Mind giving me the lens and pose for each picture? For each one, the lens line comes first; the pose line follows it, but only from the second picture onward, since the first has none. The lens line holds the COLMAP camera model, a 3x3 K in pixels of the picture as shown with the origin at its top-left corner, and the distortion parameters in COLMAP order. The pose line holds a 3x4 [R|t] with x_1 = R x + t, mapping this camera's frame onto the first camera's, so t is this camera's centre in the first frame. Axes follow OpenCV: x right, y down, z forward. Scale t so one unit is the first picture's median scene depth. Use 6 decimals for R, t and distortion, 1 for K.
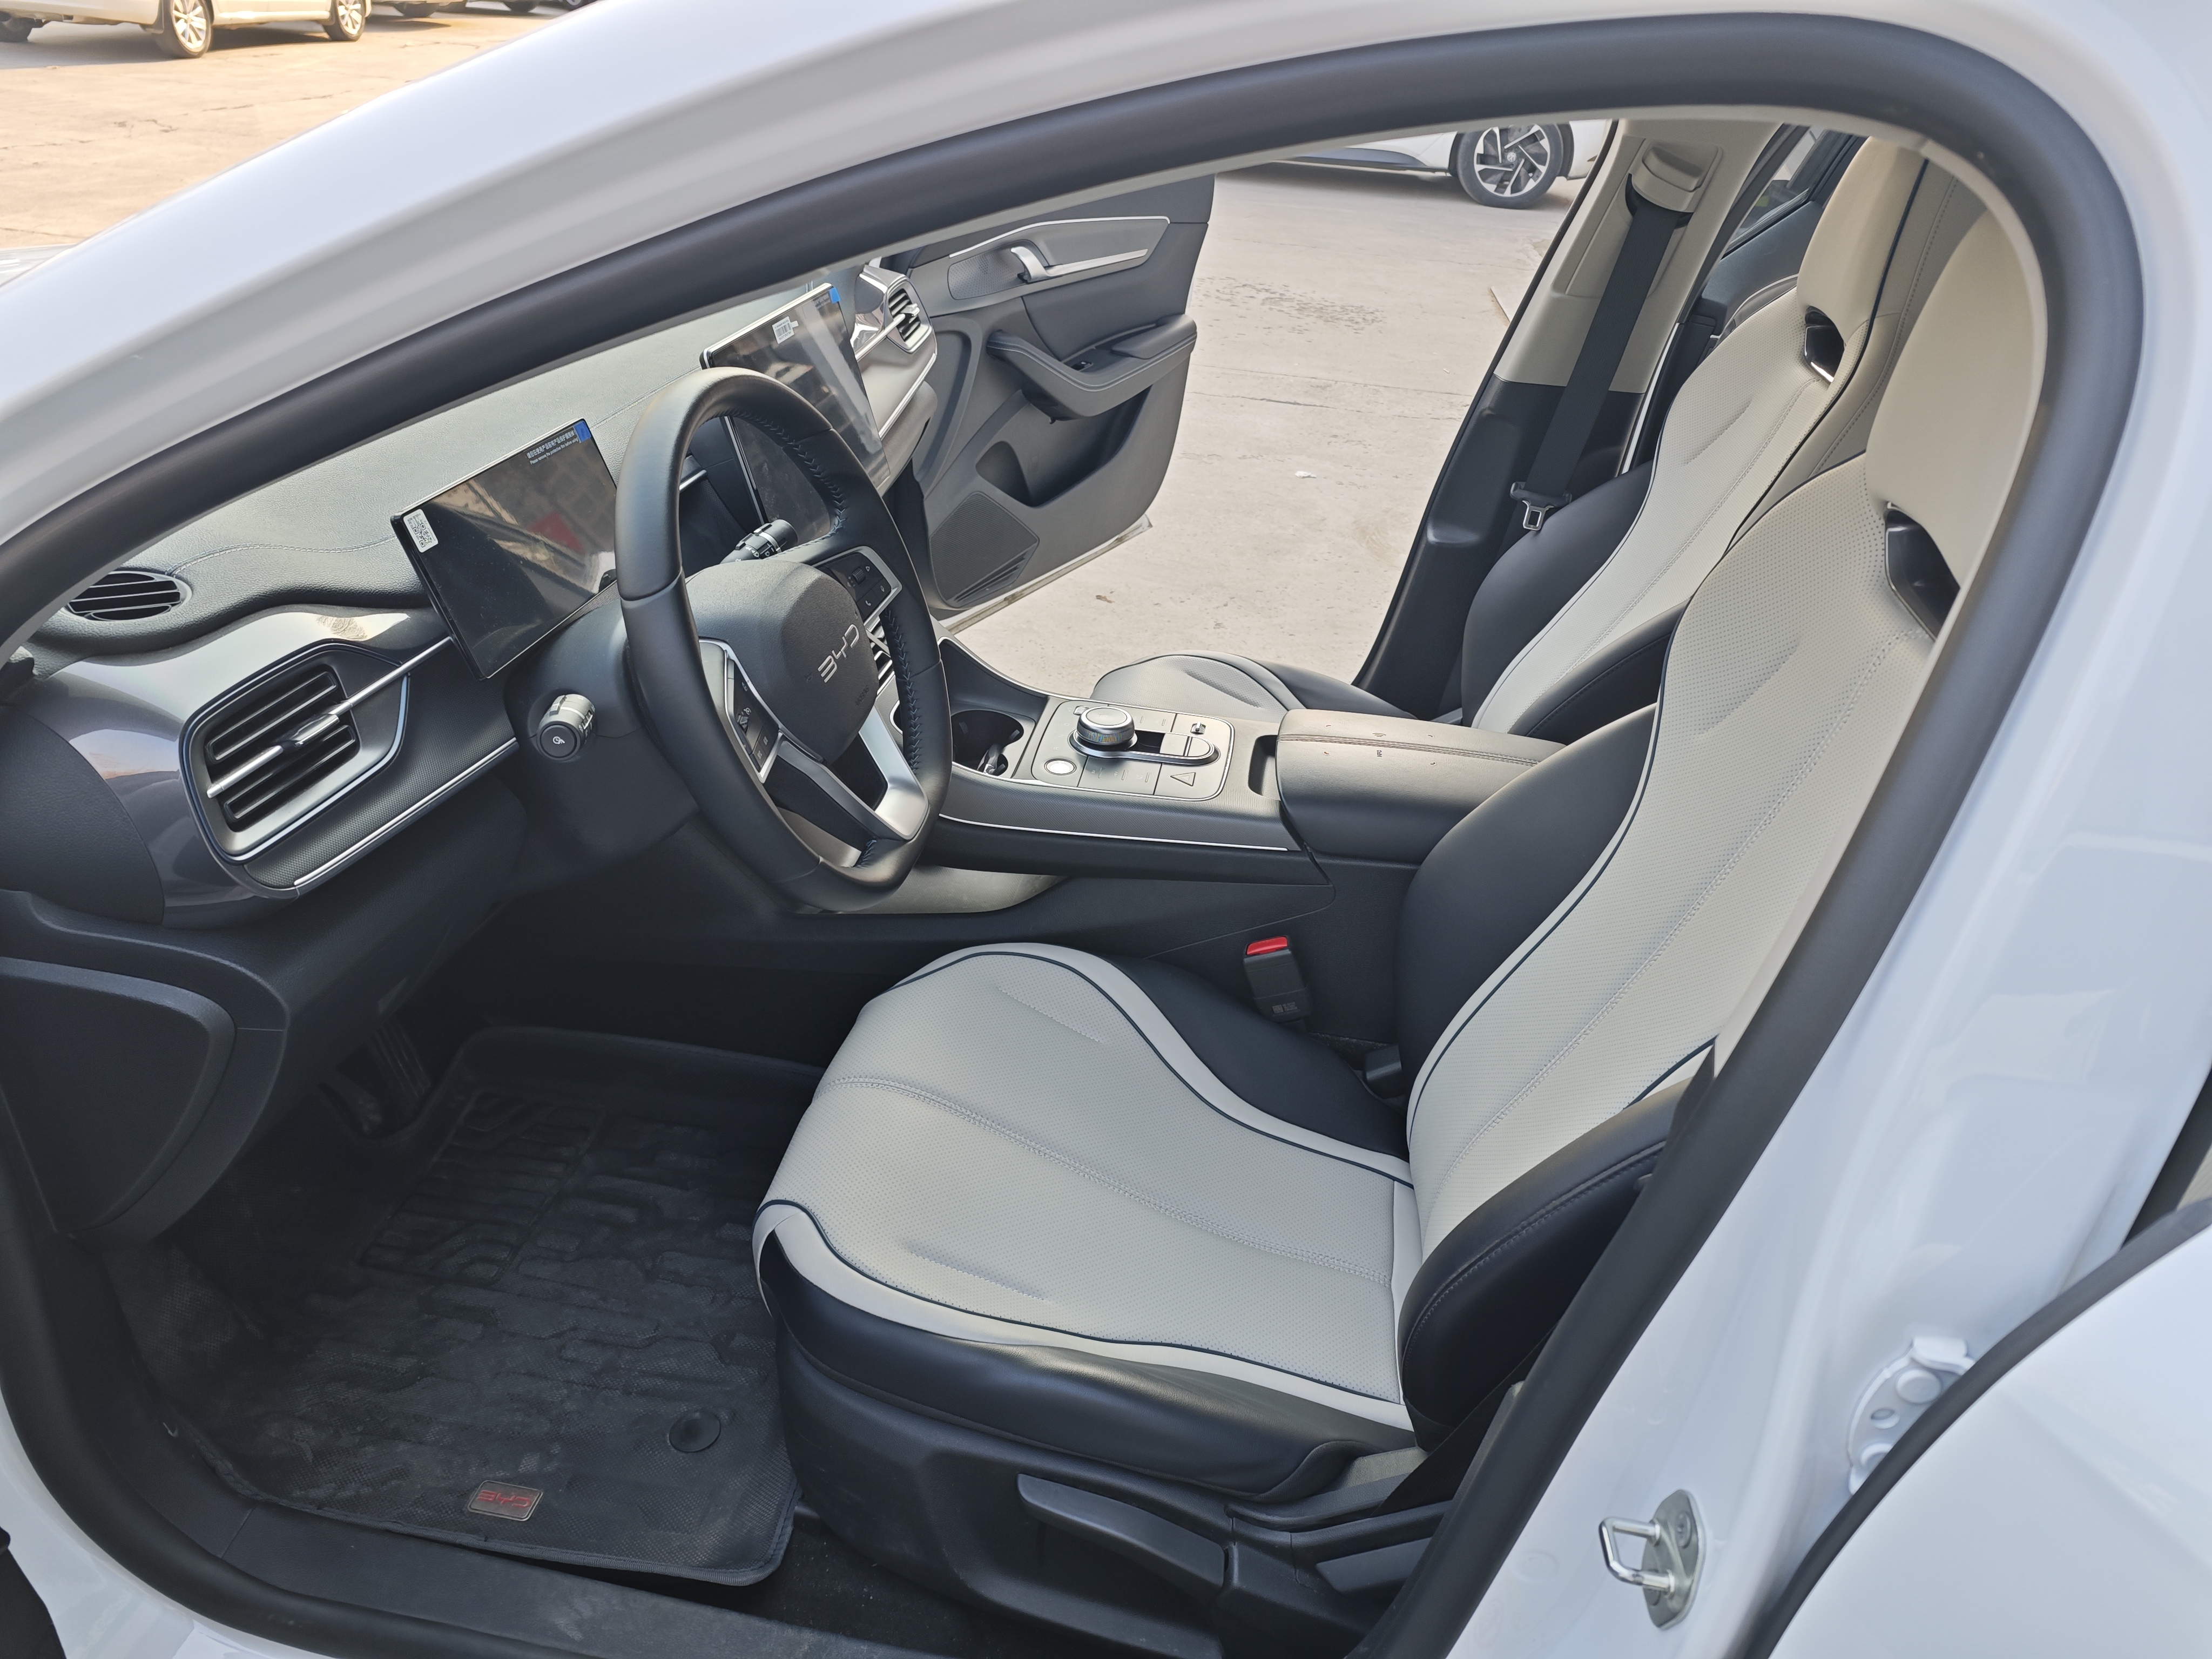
lens RADIAL K [[1647.1, 0, 1106.0], [0, 1647.1, 829.5], [0, 0, 1]] dist [0.059111, -0.115735]
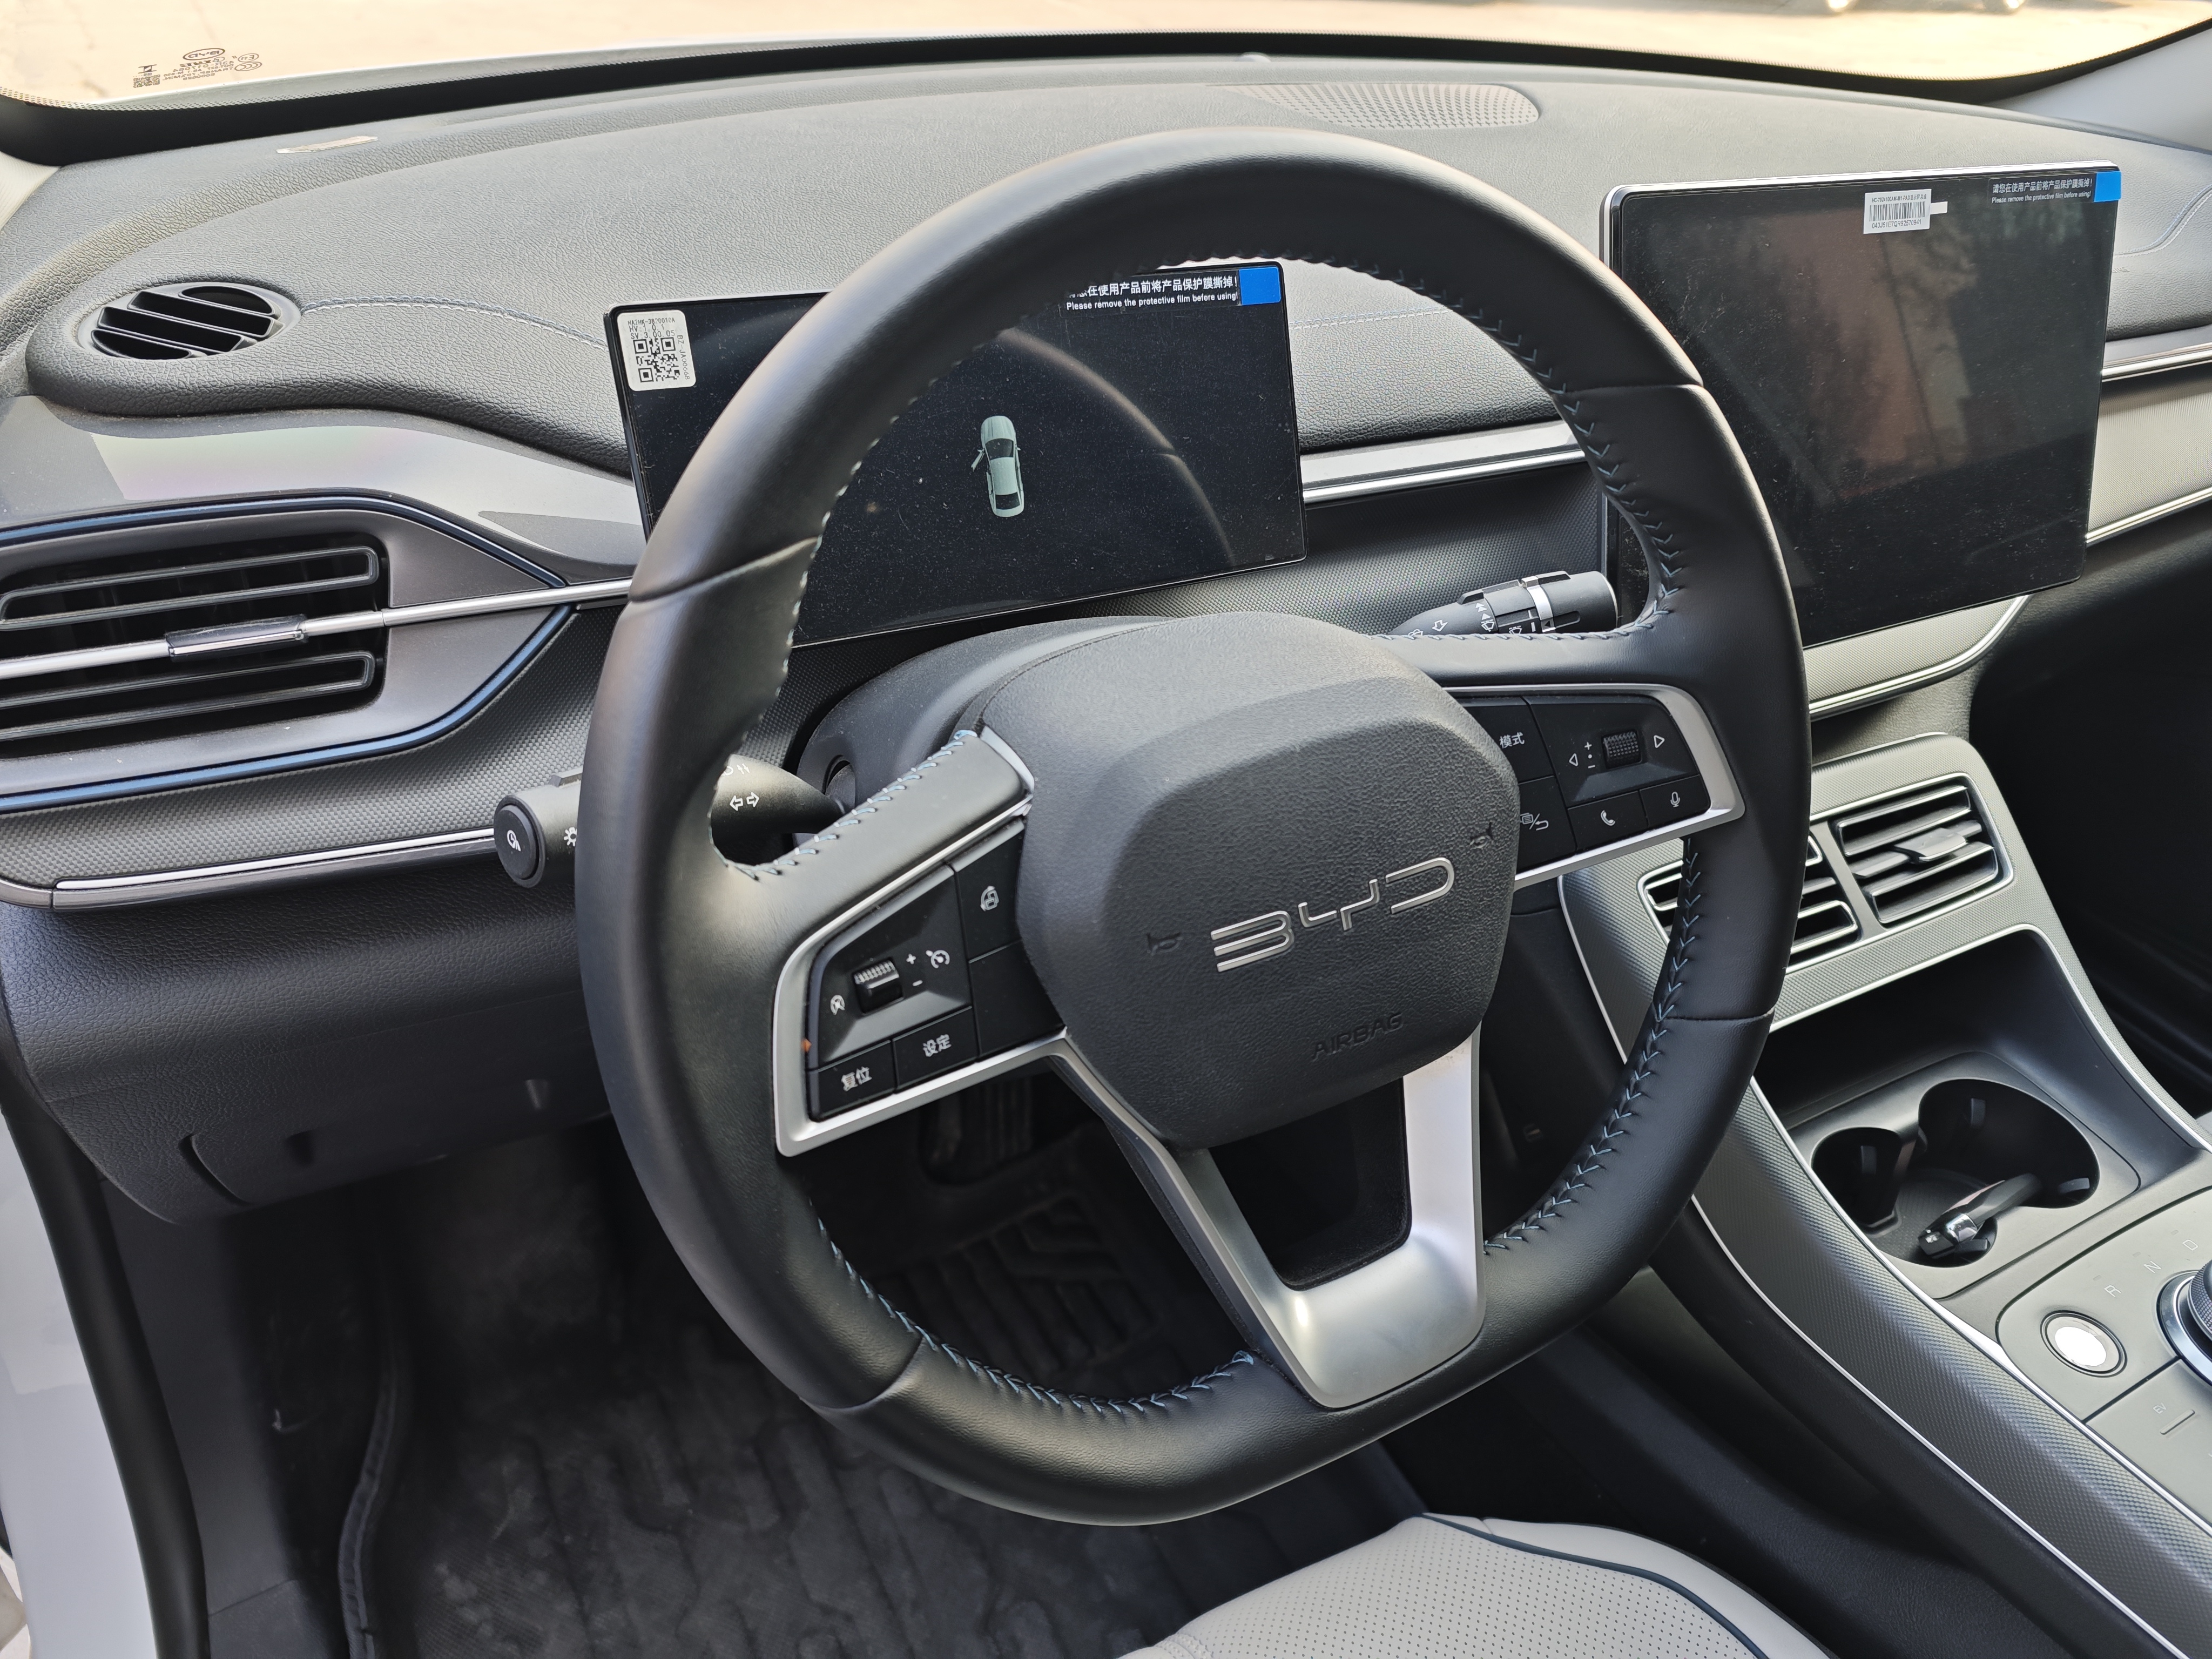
lens RADIAL K [[1647.1, 0, 1106.0], [0, 1647.1, 829.5], [0, 0, 1]] dist [0.059111, -0.115735]
pose [[0.616087, 0.413947, -0.670138, 0.057499], [-0.410967, 0.894724, 0.174856, -0.143222], [0.671970, 0.167678, 0.721347, 0.564606]]
